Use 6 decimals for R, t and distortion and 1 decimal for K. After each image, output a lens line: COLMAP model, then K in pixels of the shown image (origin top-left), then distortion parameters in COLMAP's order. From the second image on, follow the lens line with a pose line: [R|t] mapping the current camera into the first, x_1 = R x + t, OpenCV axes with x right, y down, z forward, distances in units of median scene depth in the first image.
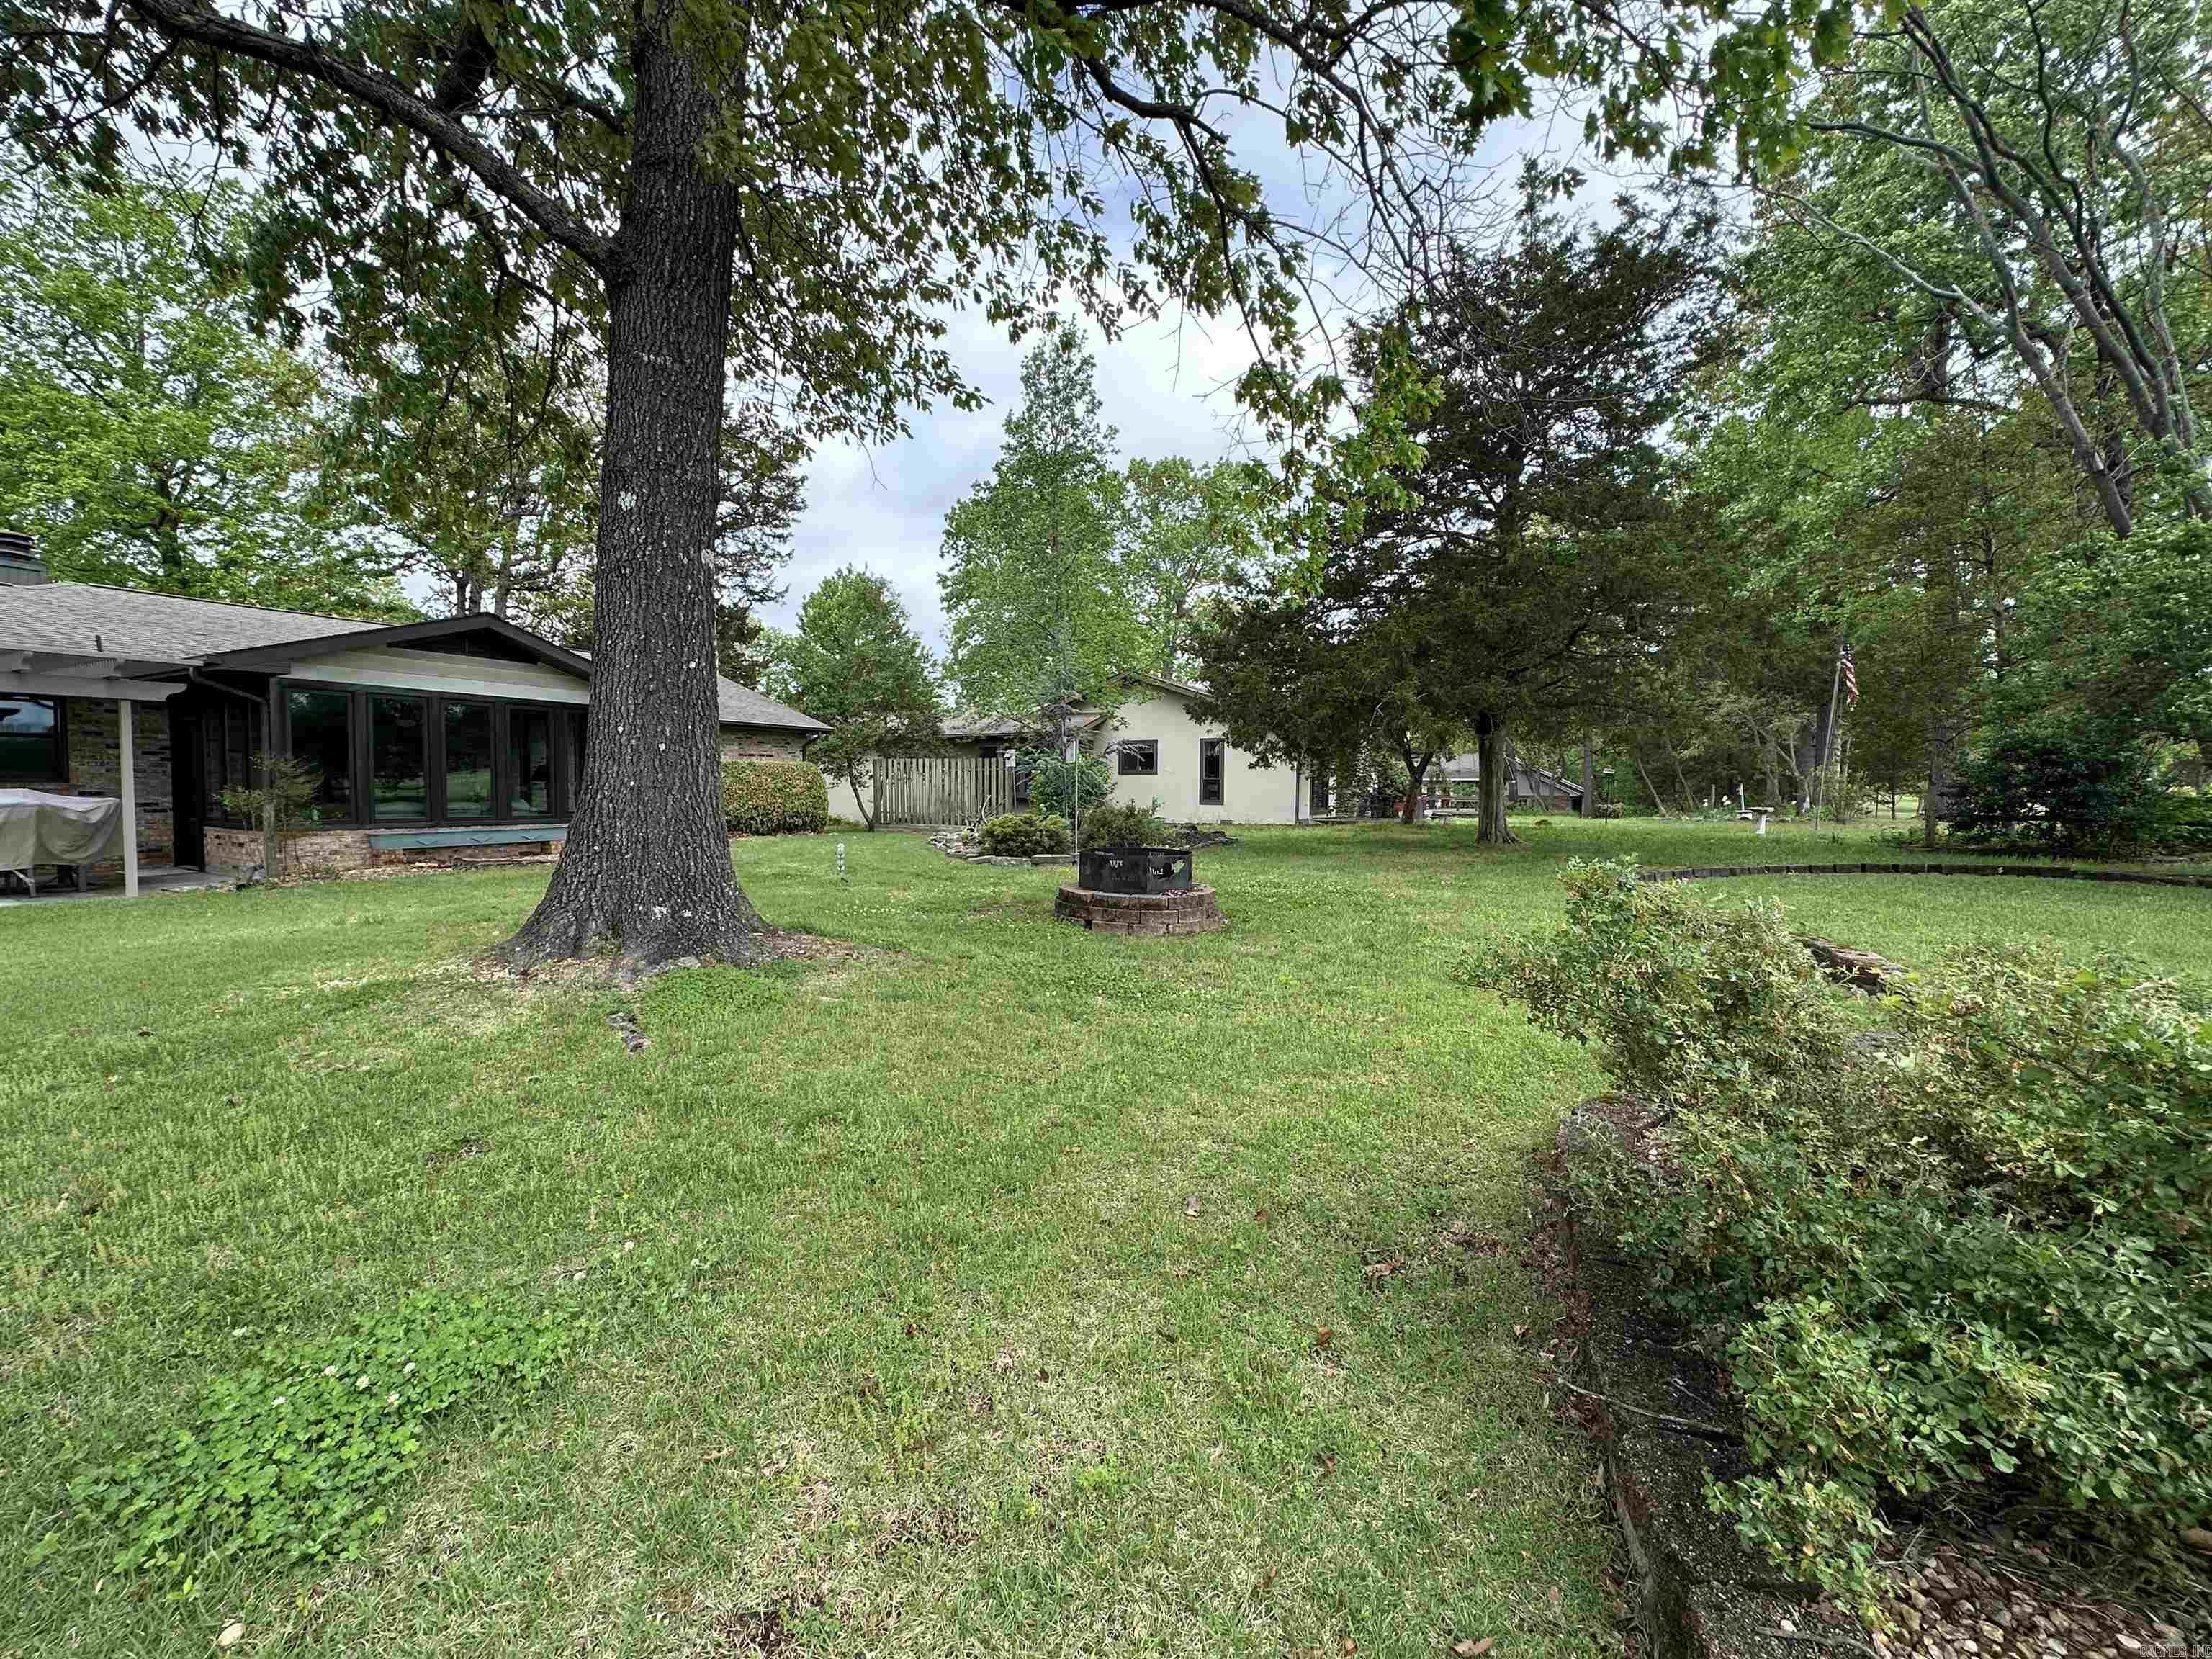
lens RADIAL K [[880.3, 0, 1101.8], [0, 880.3, 830.0], [0, 0, 1]] dist [-0.001996, 0.000472]
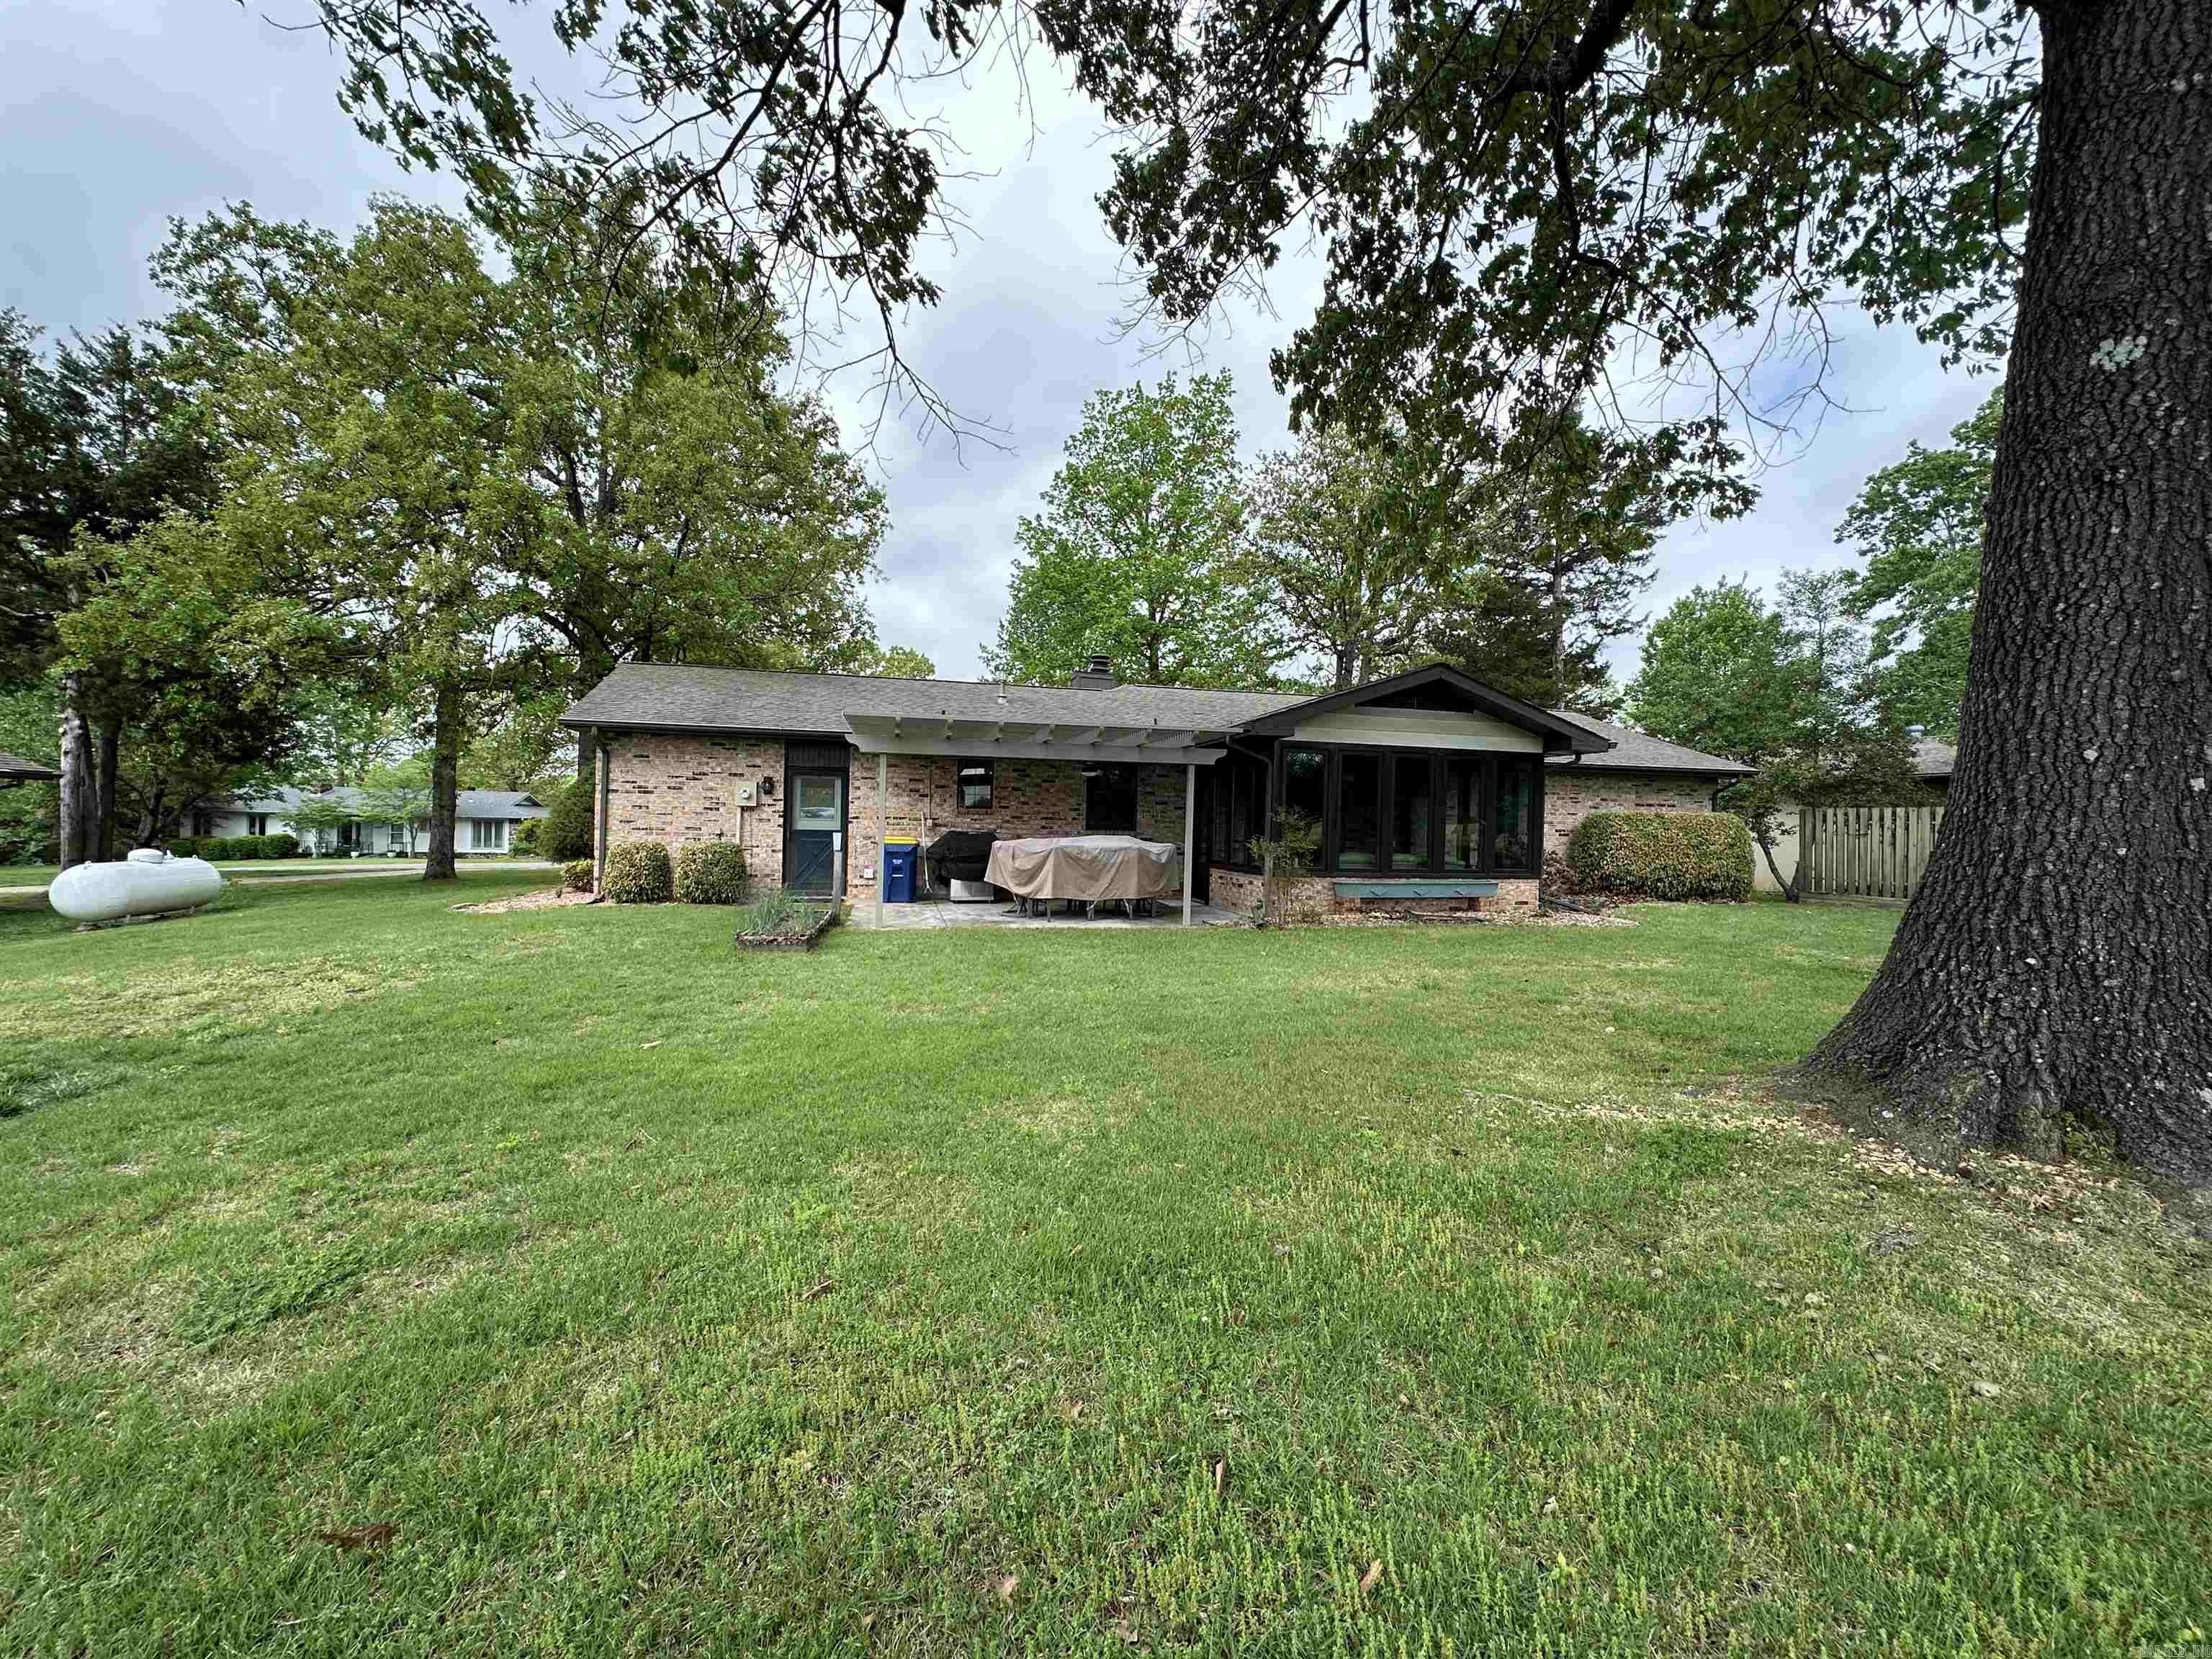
lens RADIAL K [[880.3, 0, 1101.8], [0, 880.3, 830.0], [0, 0, 1]] dist [-0.001996, 0.000472]
pose [[0.678940, 0.009777, -0.734128, -0.137571], [-0.052805, 0.997972, -0.035545, -0.003153], [0.732292, 0.062899, 0.678080, 0.037905]]
